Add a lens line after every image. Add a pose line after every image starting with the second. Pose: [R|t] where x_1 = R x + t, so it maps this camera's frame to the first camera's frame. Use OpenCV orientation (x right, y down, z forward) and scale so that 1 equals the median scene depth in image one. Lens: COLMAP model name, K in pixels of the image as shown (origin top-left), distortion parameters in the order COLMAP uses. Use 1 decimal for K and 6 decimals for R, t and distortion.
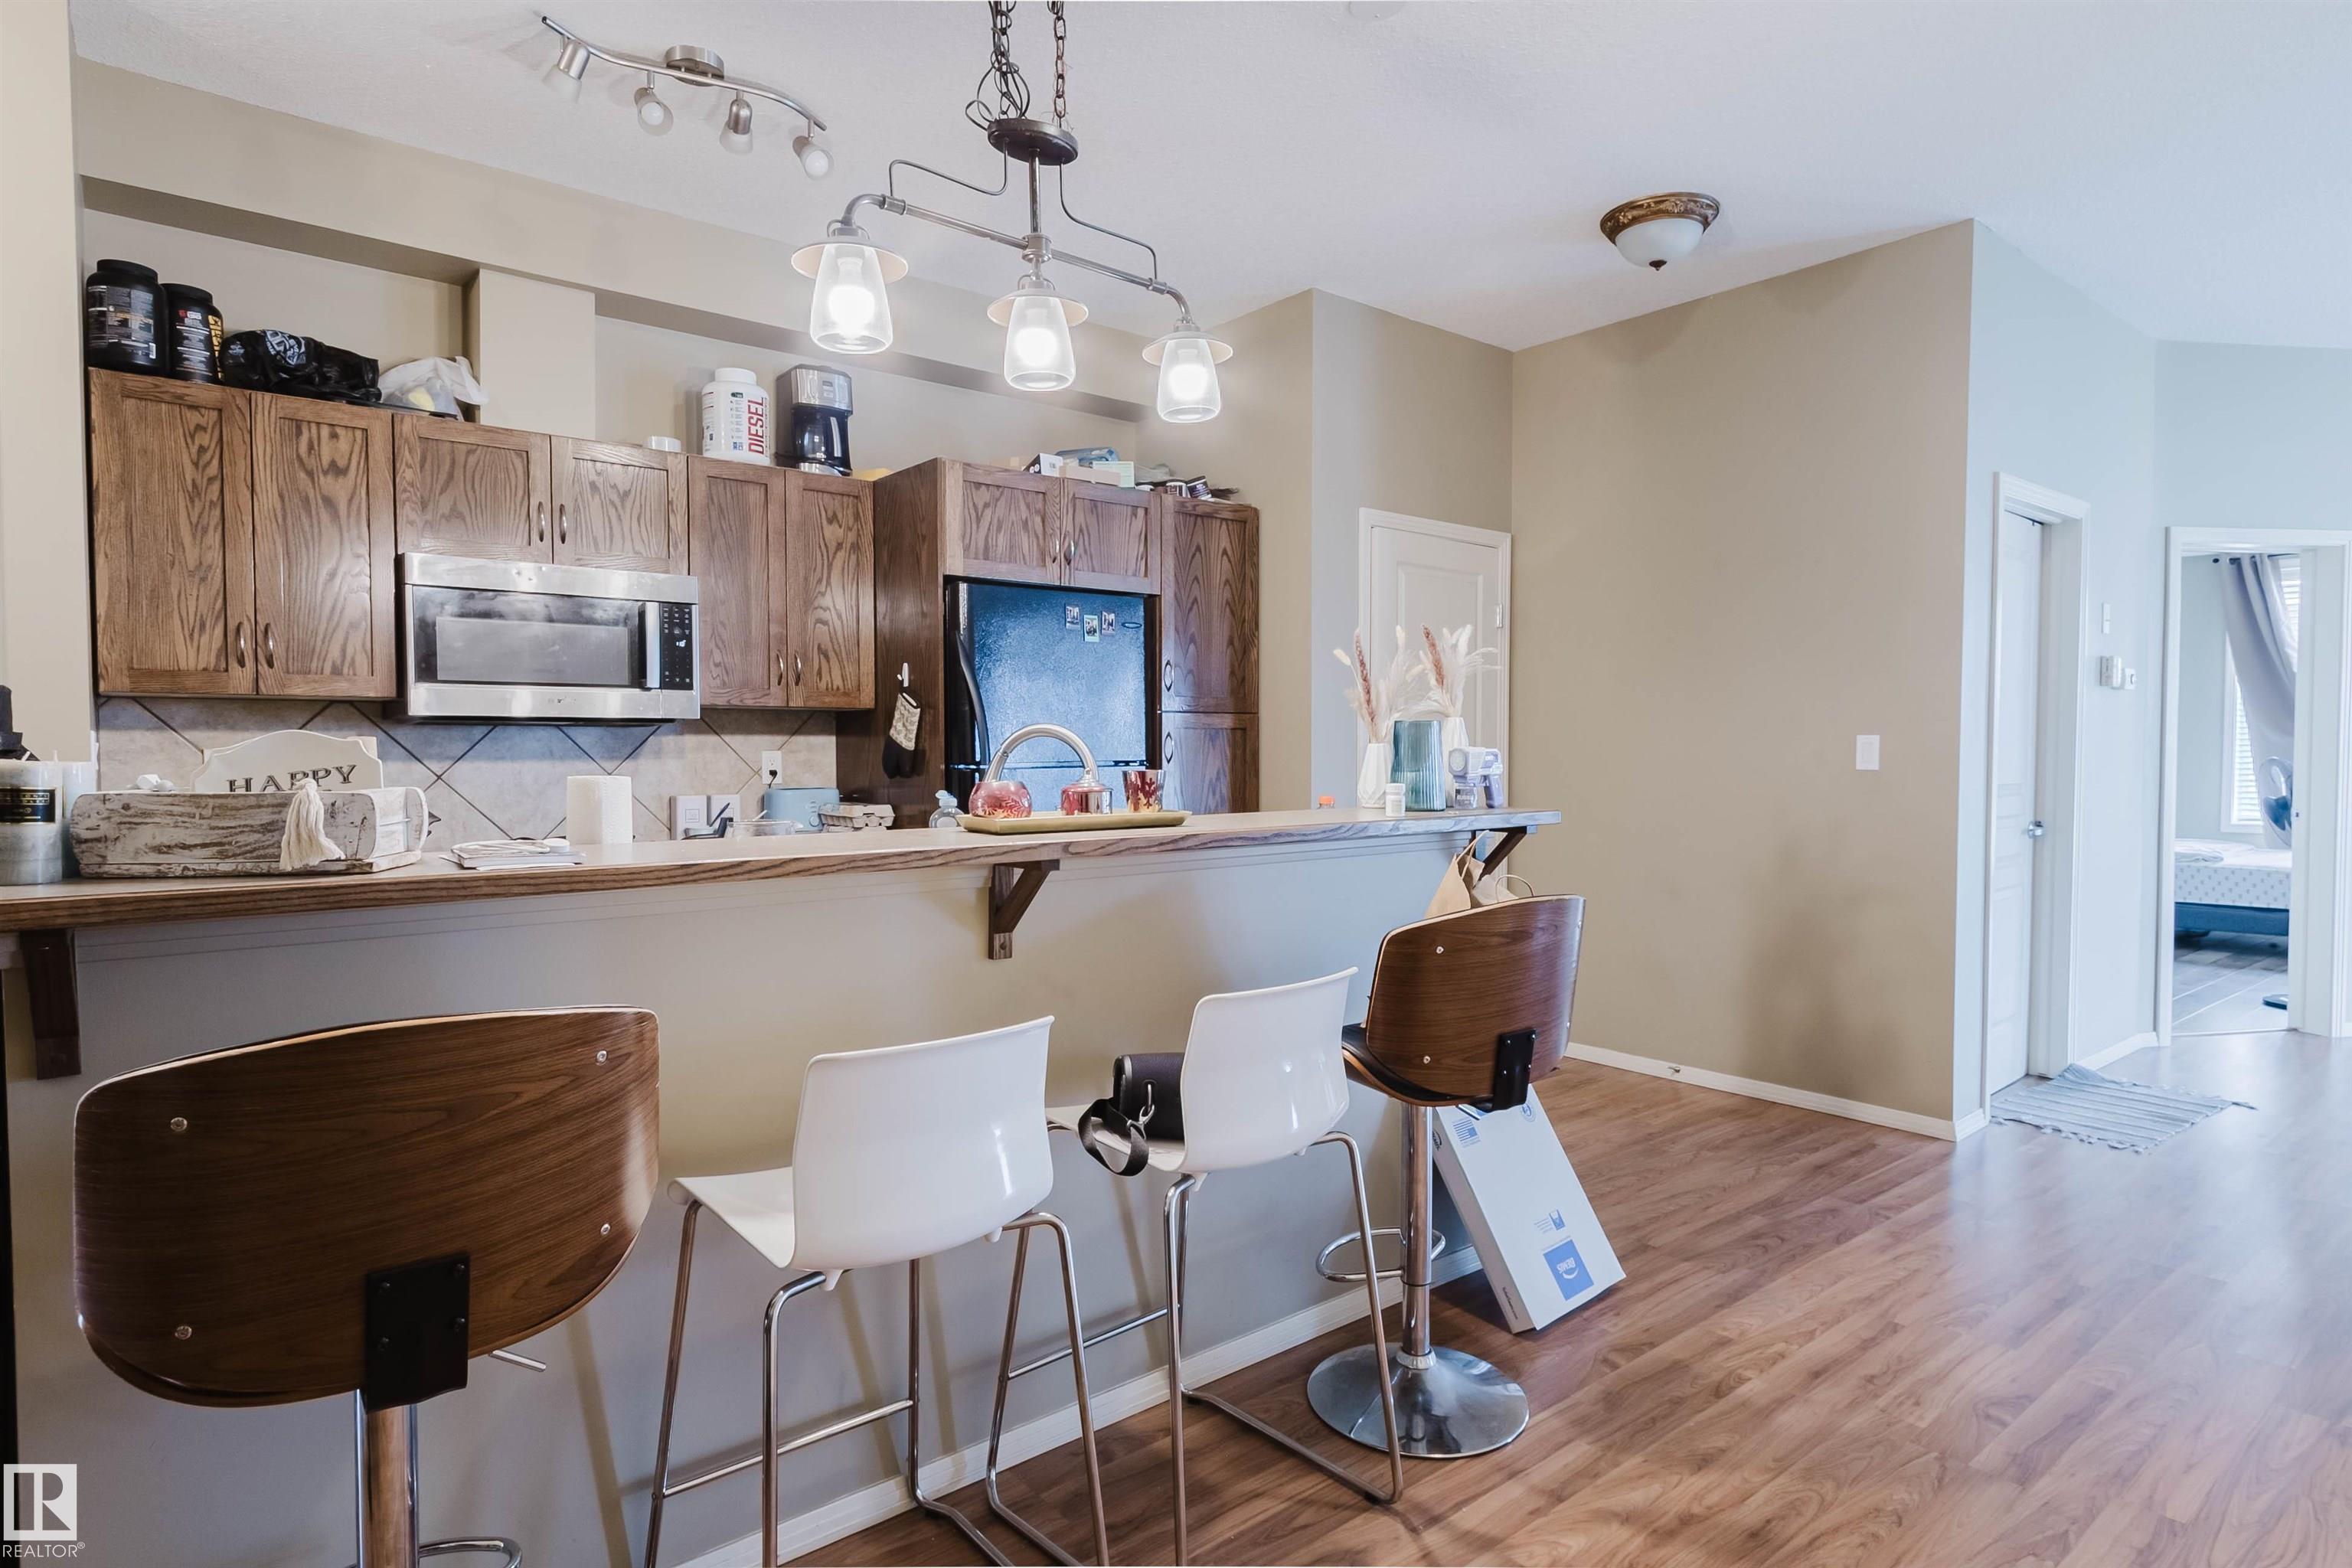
lens RADIAL K [[1251.2, 0, 1186.6], [0, 1251.2, 786.4], [0, 0, 1]] dist [-0.000717, -0.002168]
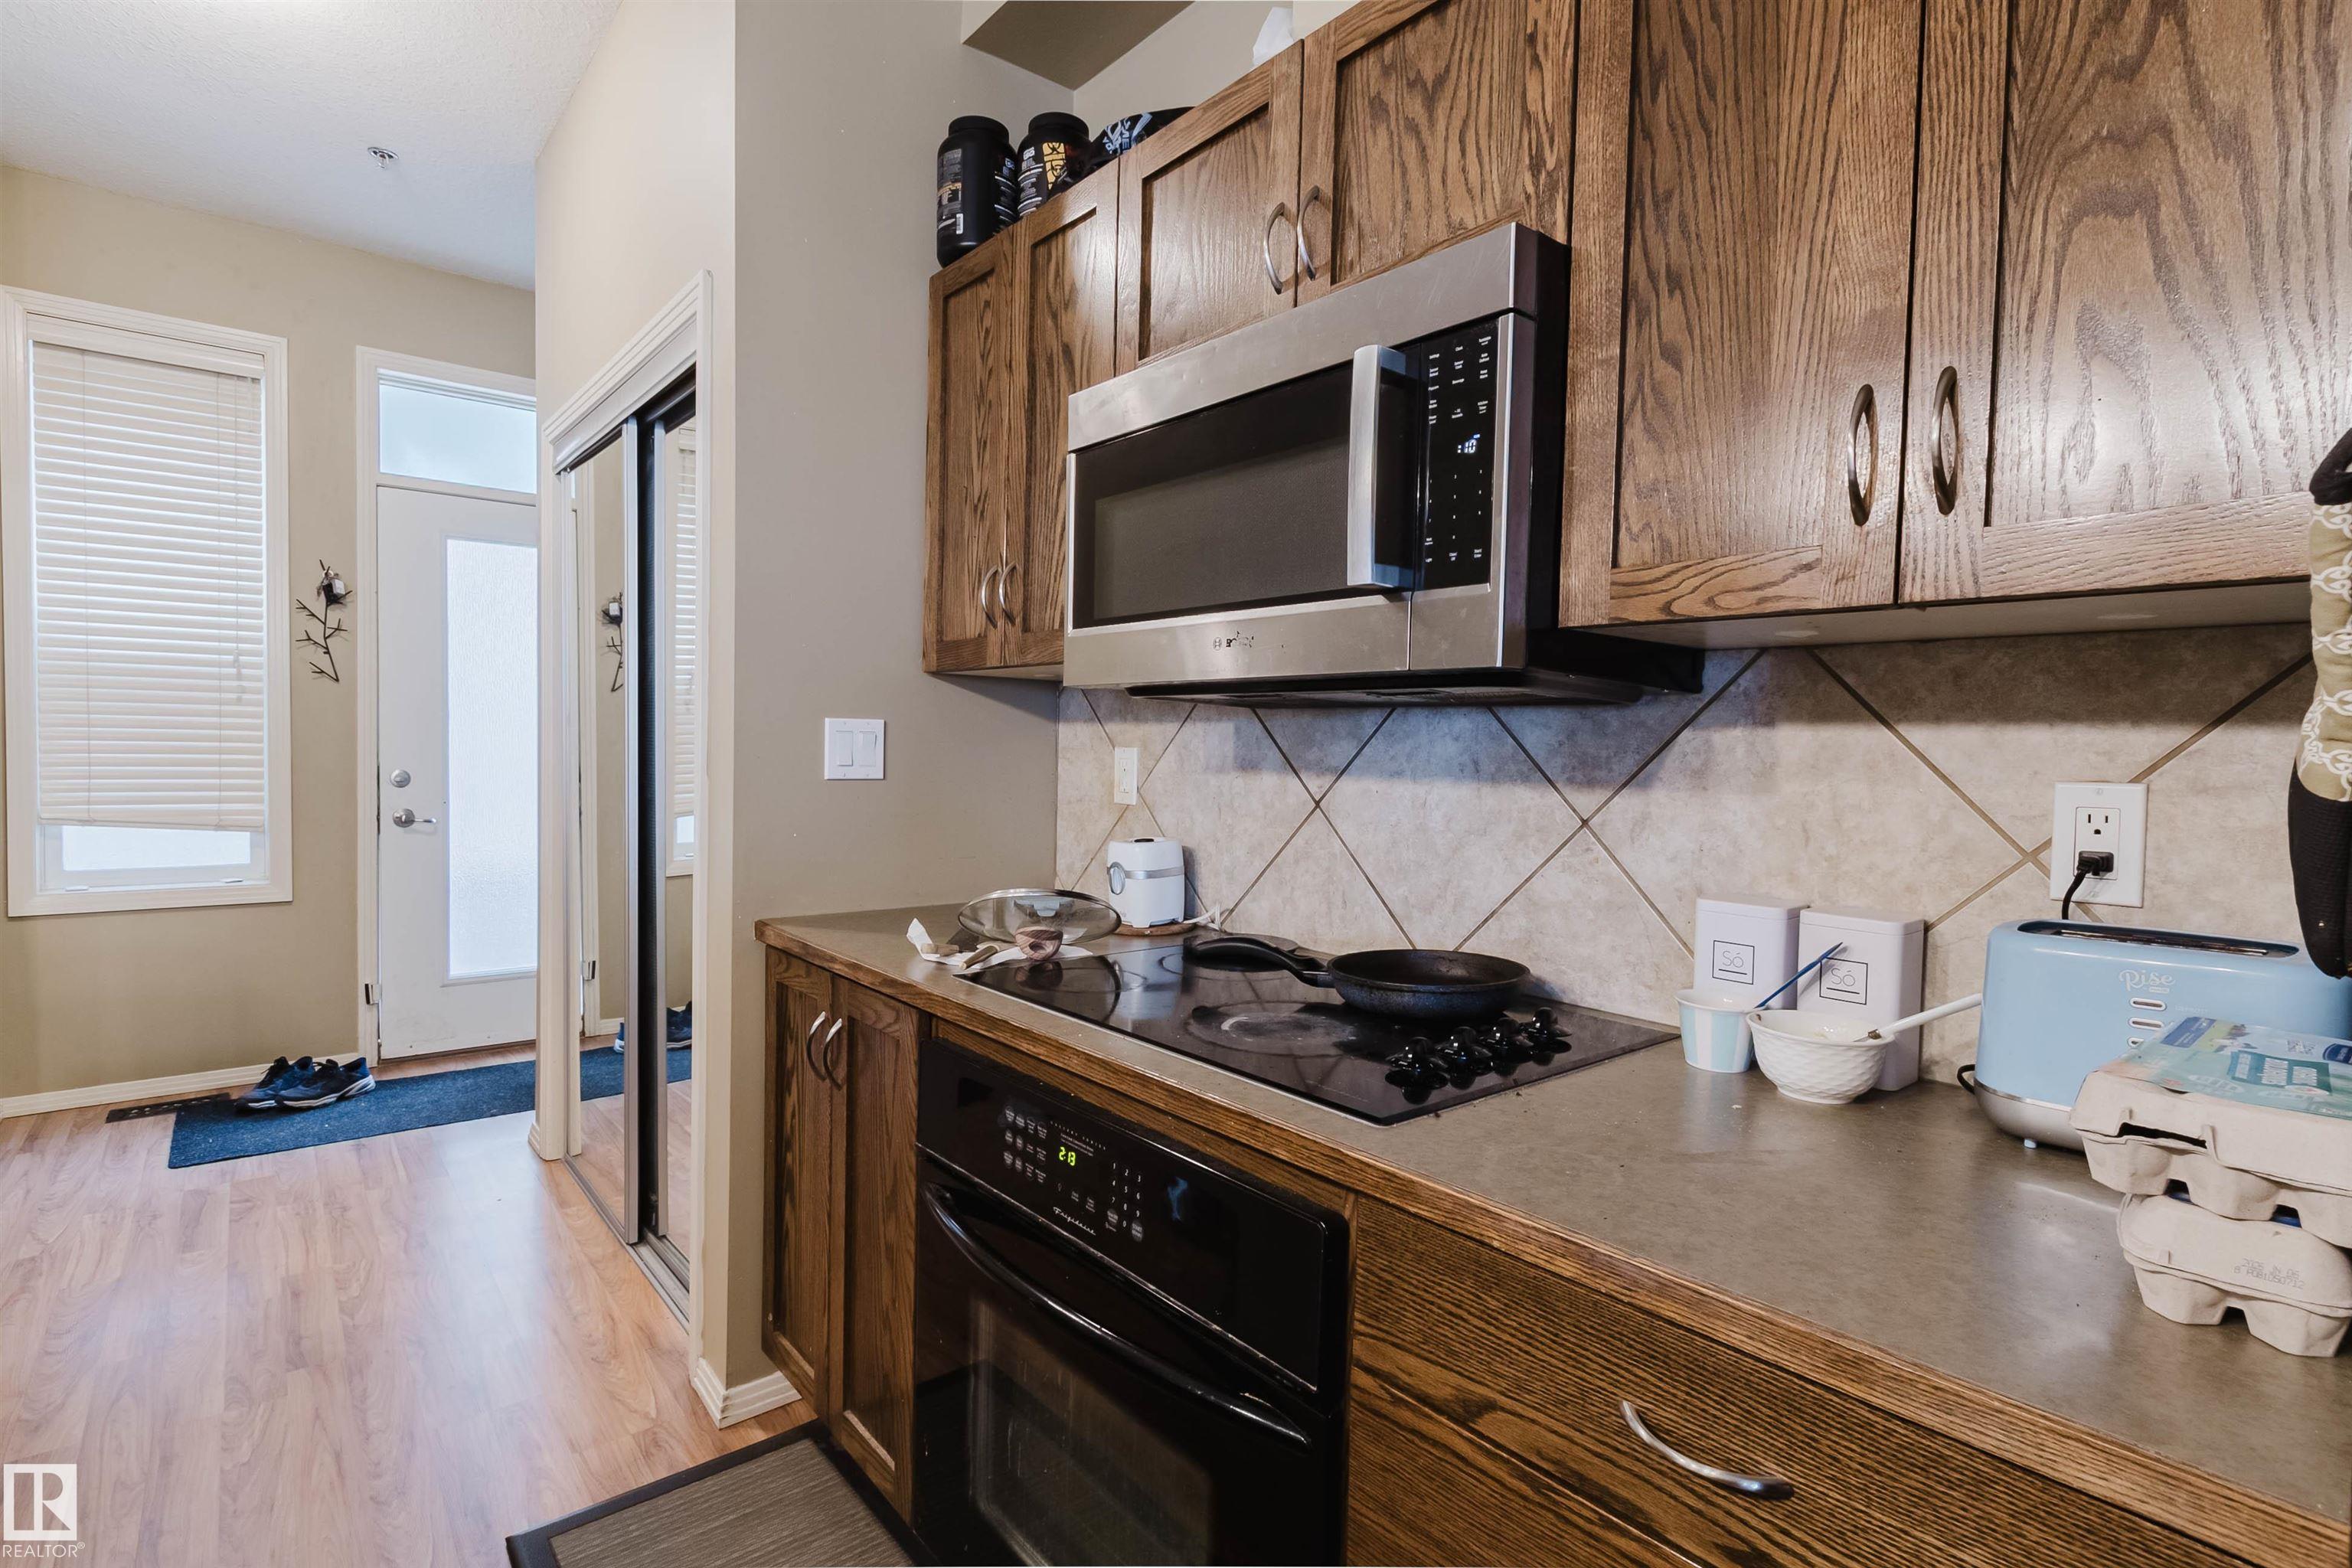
lens RADIAL K [[1143.4, 0, 1154.9], [0, 1143.4, 779.0], [0, 0, 1]] dist [0.013255, -0.000426]
pose [[-0.008792, 0.036606, -0.999291, -0.094557], [-0.046396, 0.998239, 0.036976, -0.033535], [0.998884, 0.046689, -0.007079, 0.929915]]
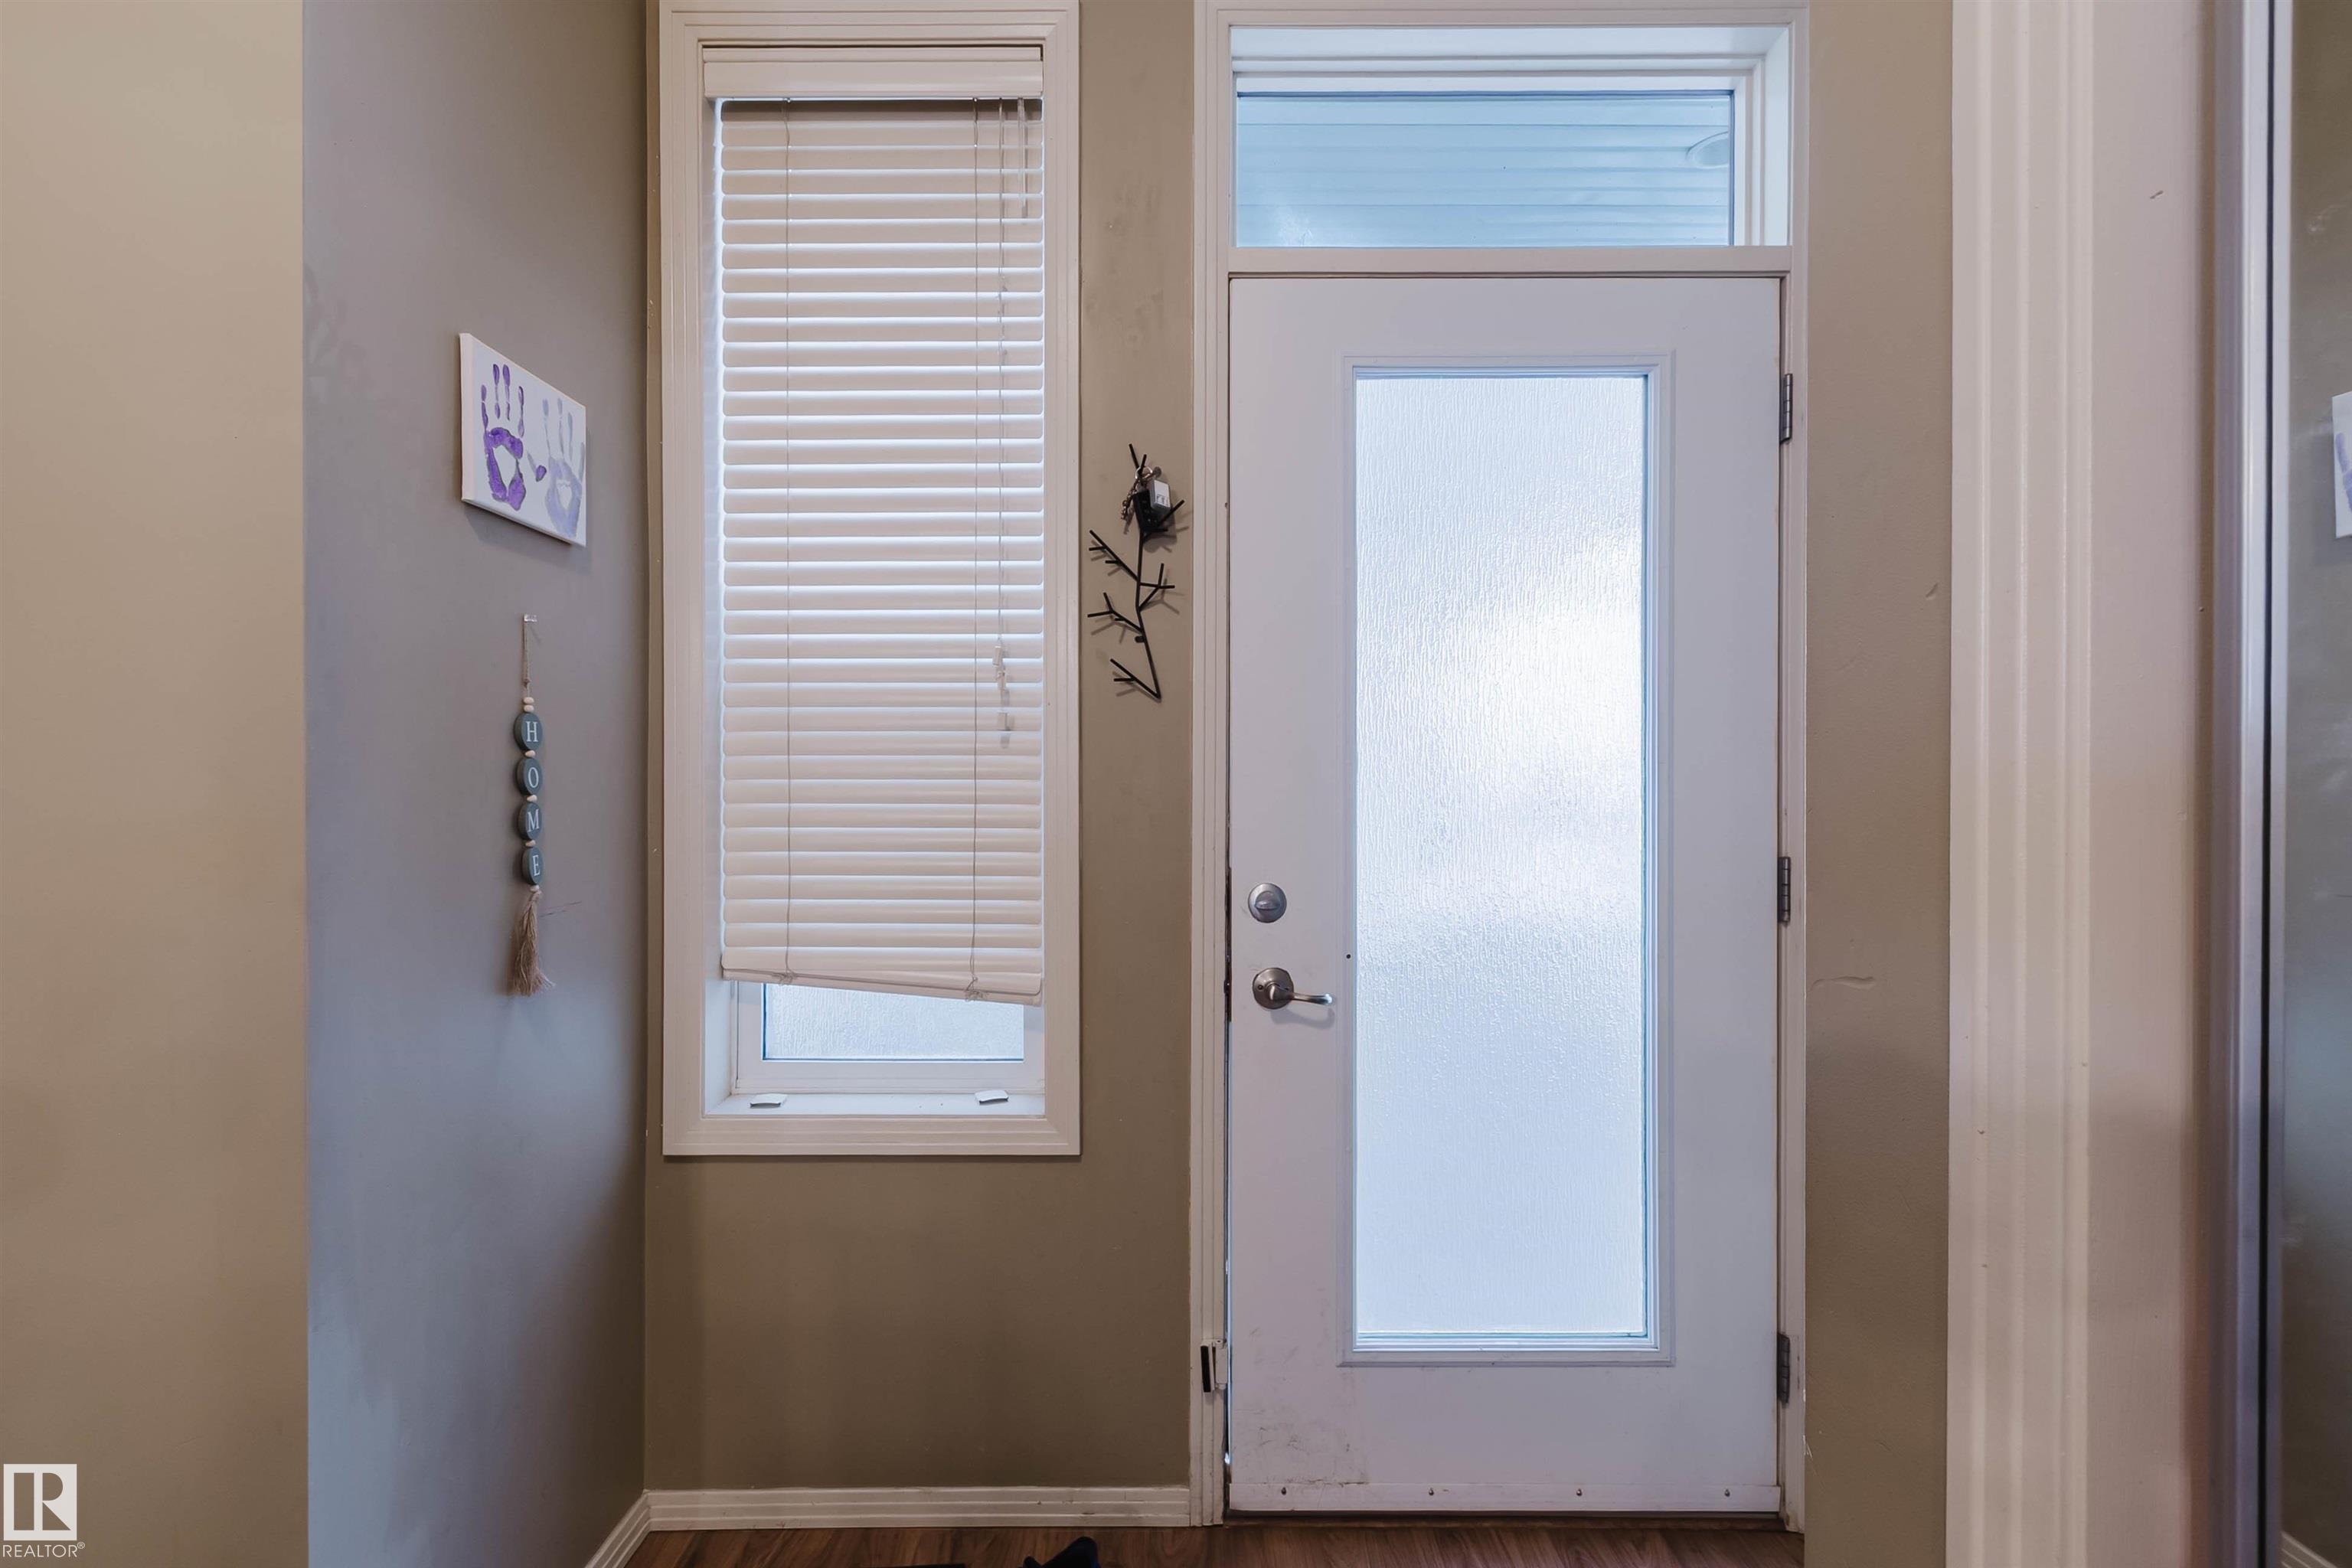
lens RADIAL K [[1060.9, 0, 1168.7], [0, 1060.9, 782.5], [0, 0, 1]] dist [-0.000234, -0.000752]
pose [[-0.639984, 0.005326, -0.768370, -0.812768], [-0.020858, 0.999487, 0.024301, -0.023474], [0.768105, 0.031579, -0.639544, 0.457383]]
